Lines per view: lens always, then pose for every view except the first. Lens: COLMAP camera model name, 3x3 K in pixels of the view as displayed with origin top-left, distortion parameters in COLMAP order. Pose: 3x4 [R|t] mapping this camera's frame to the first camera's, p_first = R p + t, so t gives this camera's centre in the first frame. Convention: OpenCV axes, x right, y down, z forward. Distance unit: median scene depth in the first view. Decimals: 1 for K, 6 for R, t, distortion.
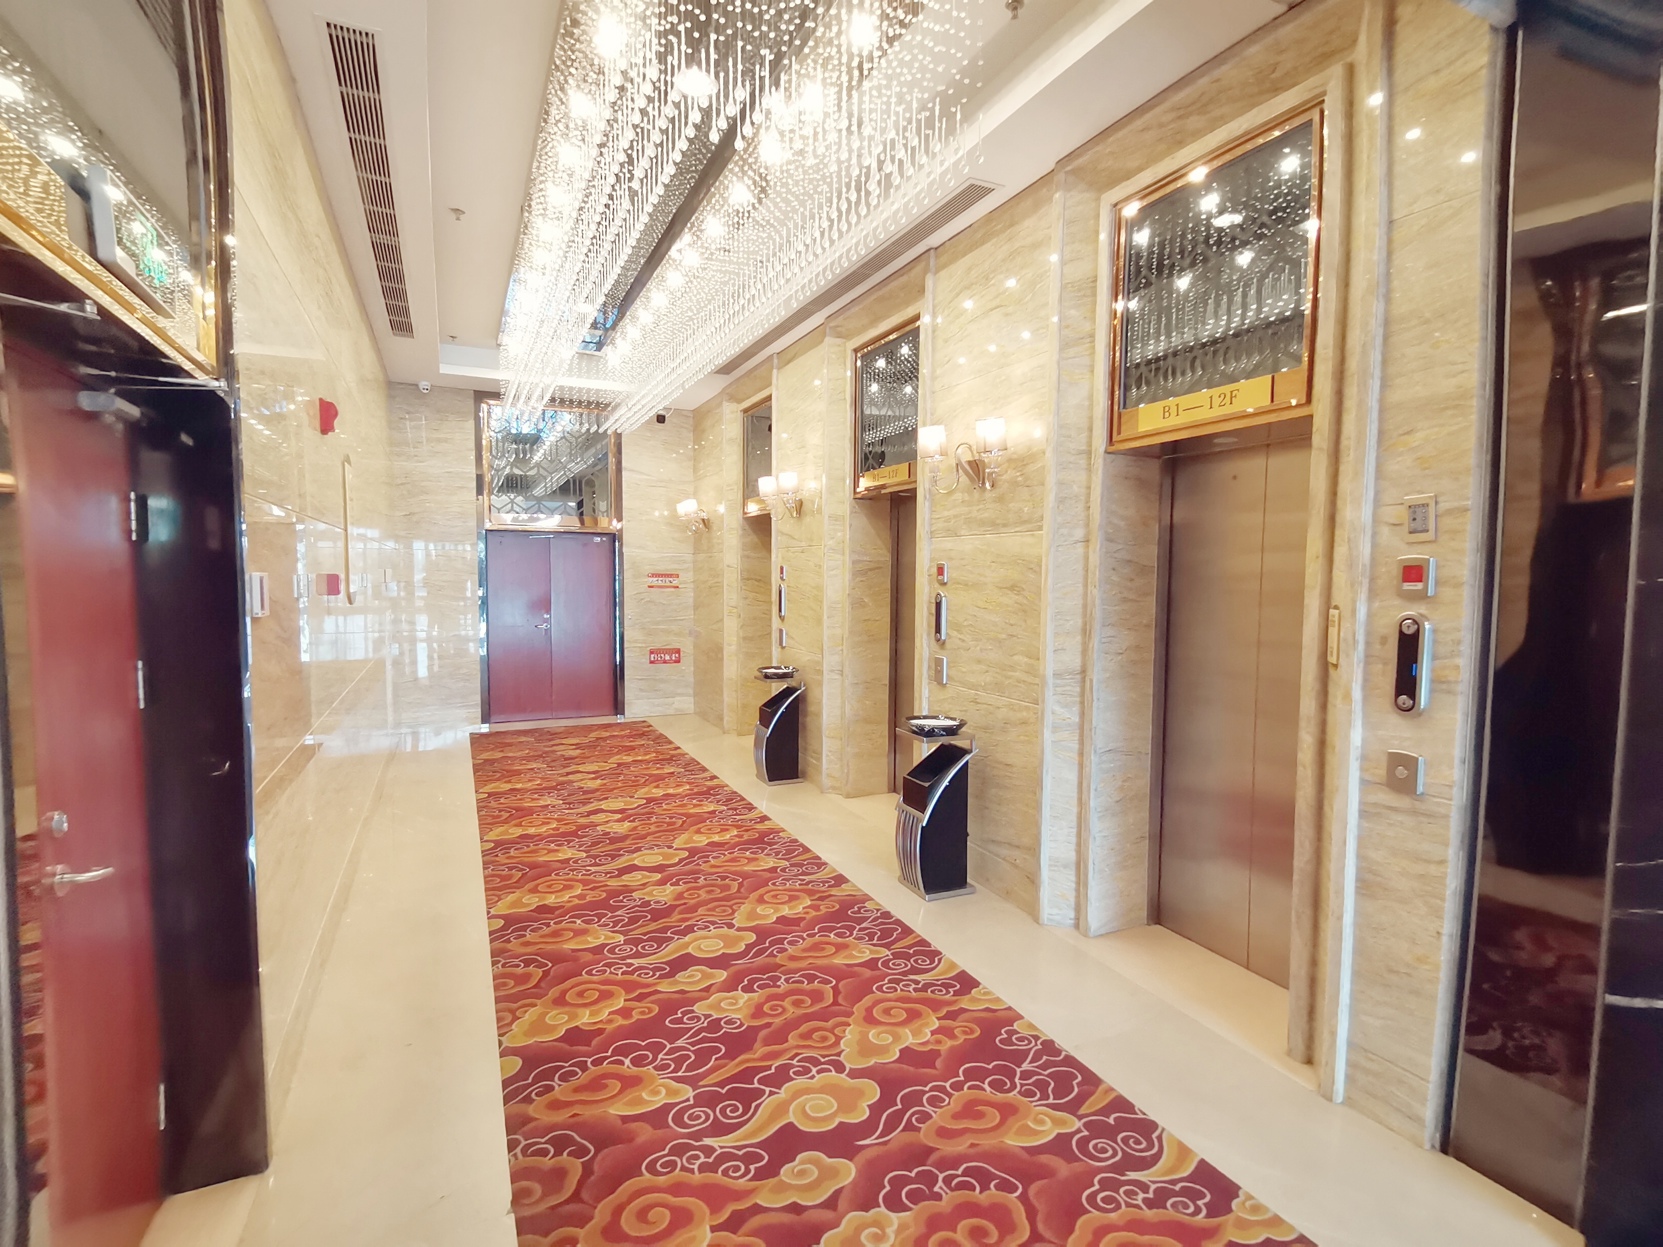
lens RADIAL K [[814.4, 0, 825.3], [0, 814.4, 628.6], [0, 0, 1]] dist [0.011411, 0.000472]
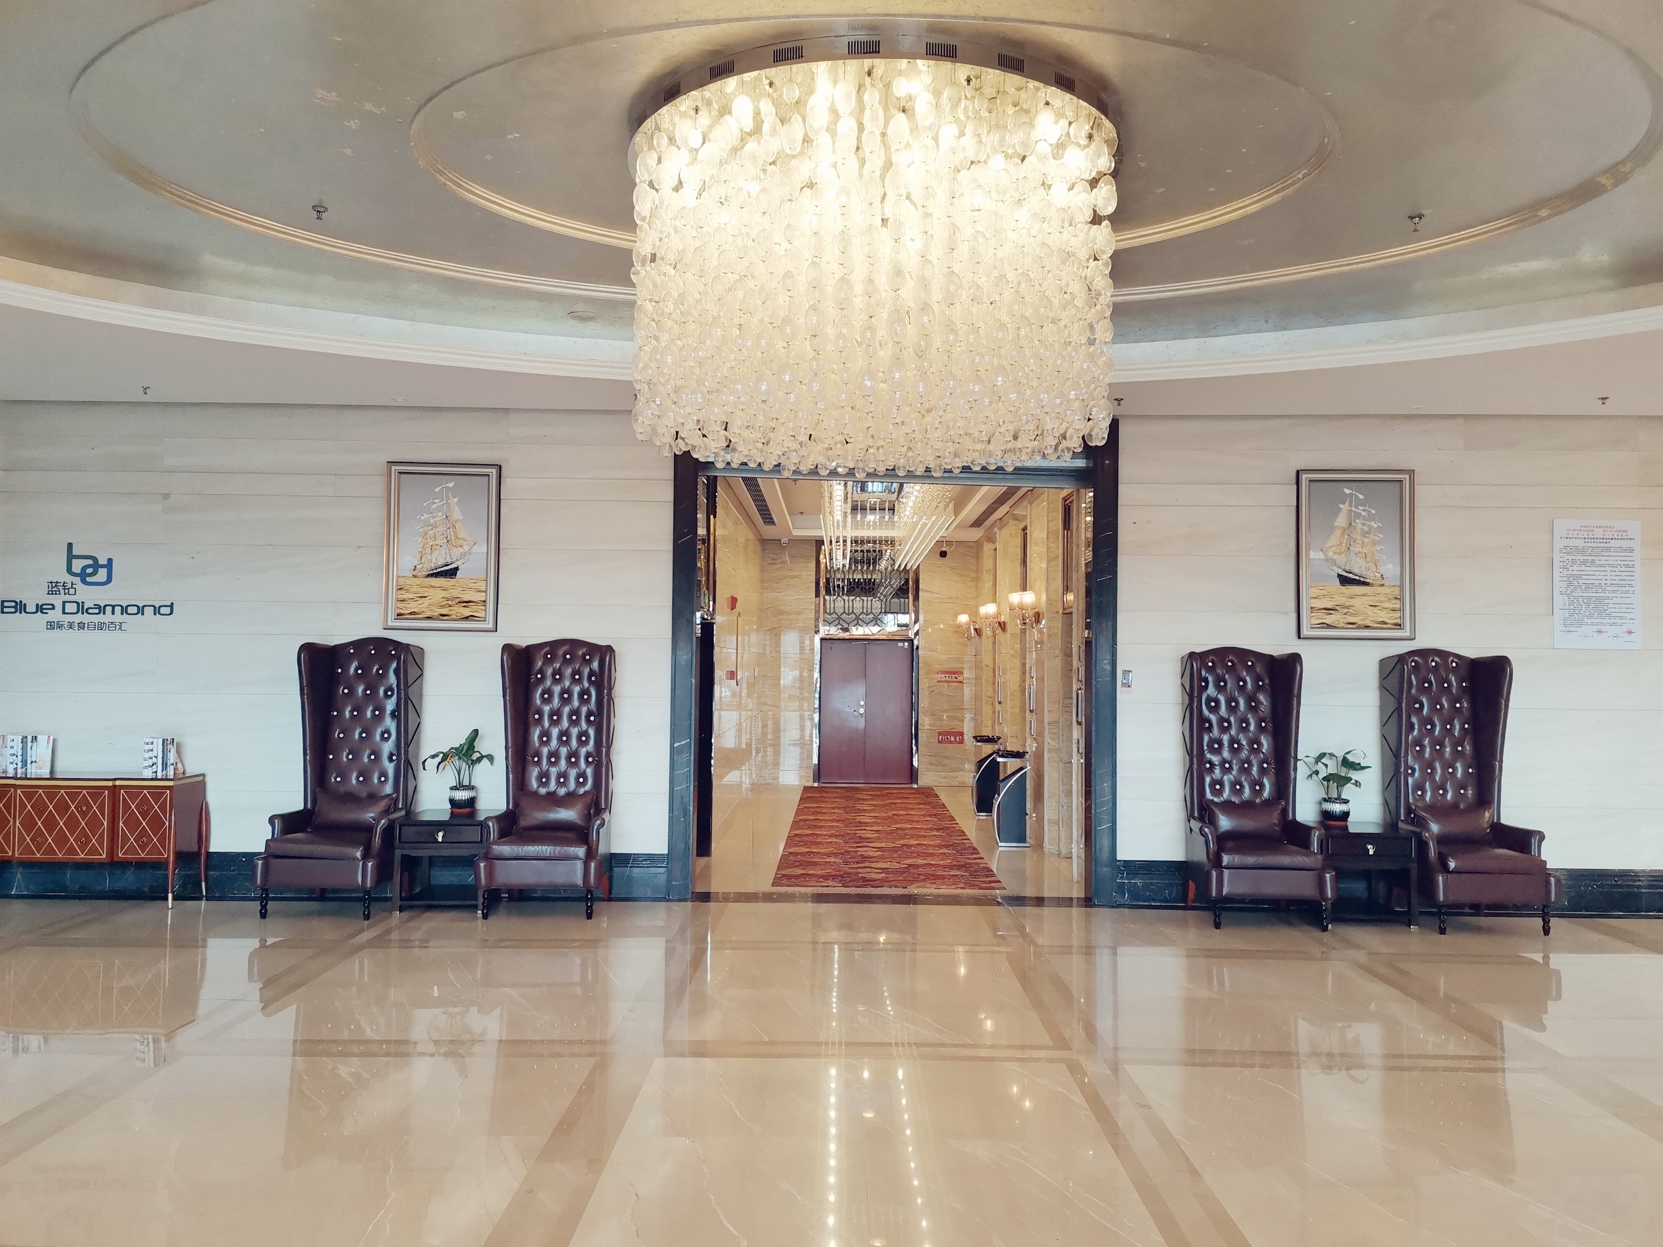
lens RADIAL K [[1264.5, 0, 827.0], [0, 1264.5, 629.4], [0, 0, 1]] dist [0.048759, 0.002063]
pose [[0.903480, -0.006419, -0.428583, 0.531485], [-0.037091, 0.994967, -0.093090, 0.065118], [0.427023, 0.100002, 0.898694, -0.955873]]
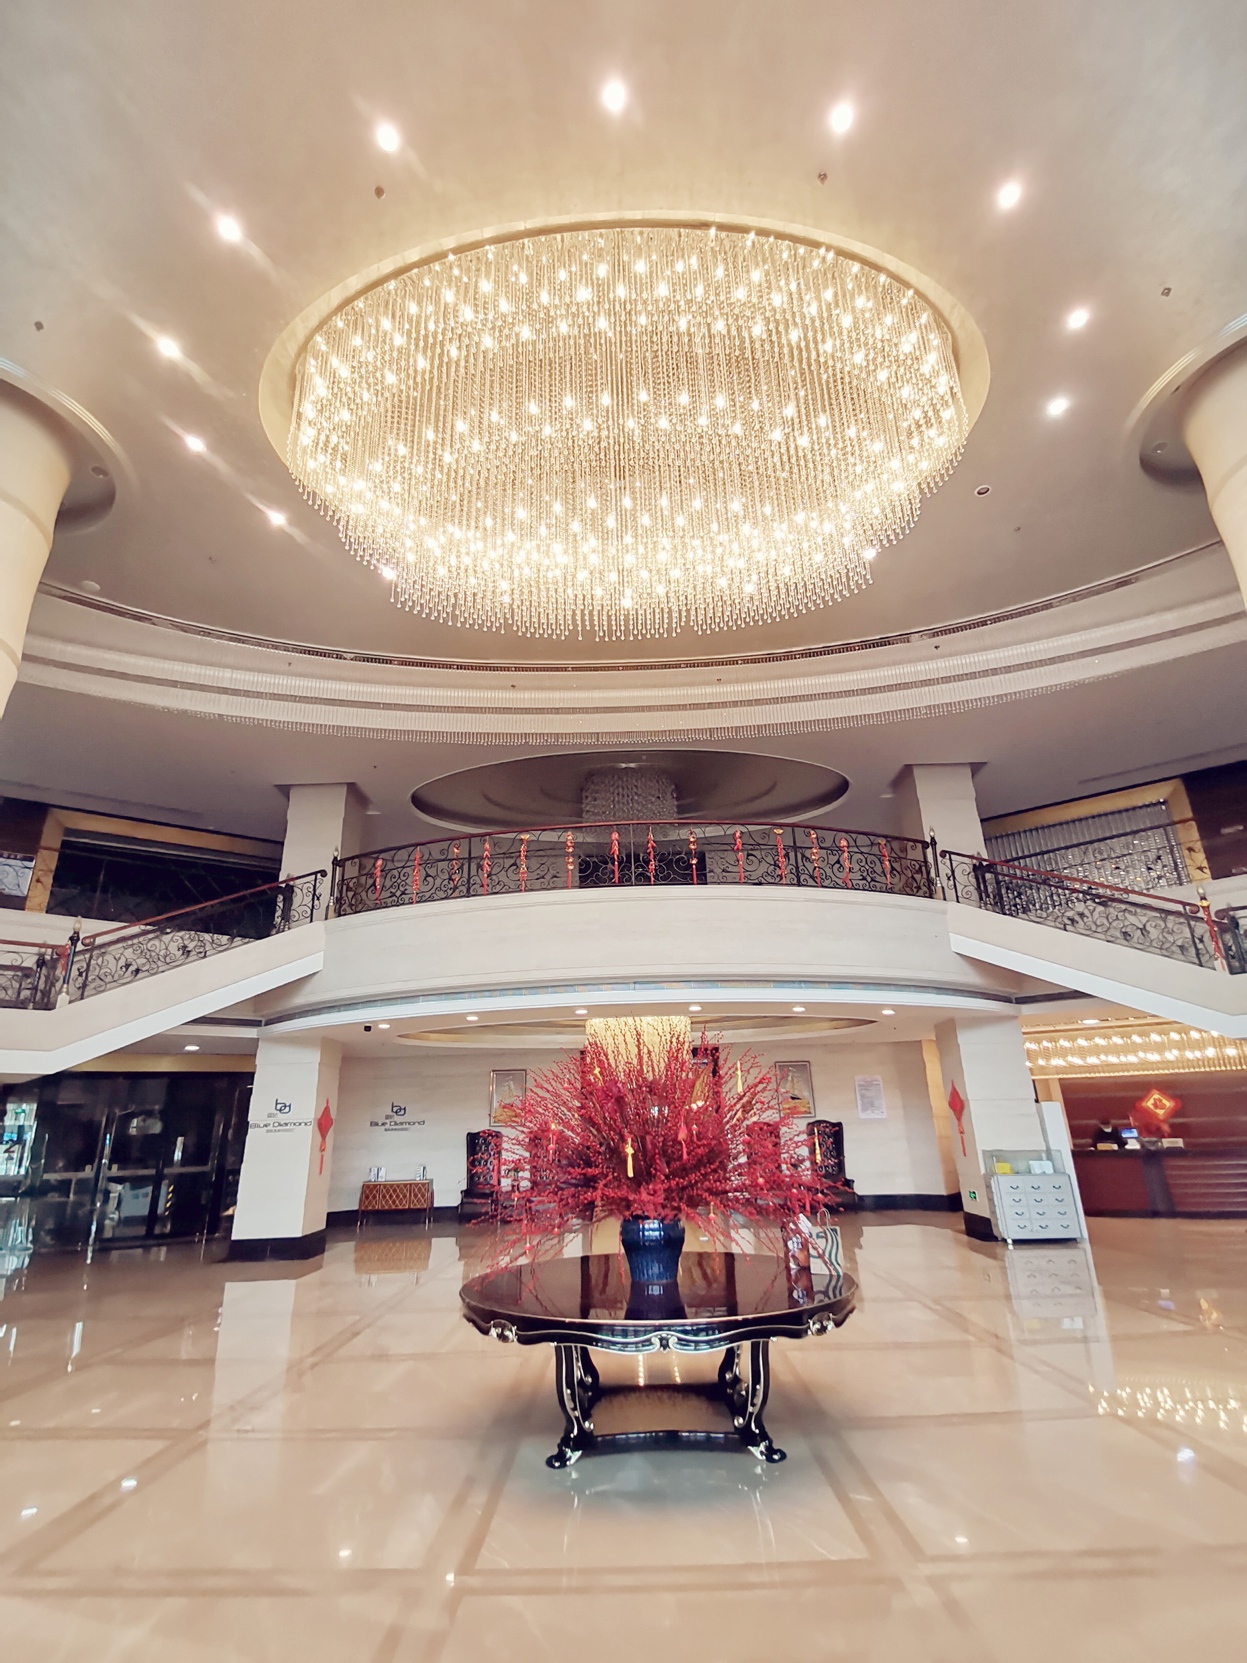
lens RADIAL K [[814.4, 0, 626.7], [0, 814.4, 828.9], [0, 0, 1]] dist [0.011411, 0.000472]
pose [[0.914934, -0.170766, -0.365698, 0.943672], [0.003000, 0.908933, -0.416931, 0.153593], [0.403592, 0.380367, 0.832126, -1.988116]]
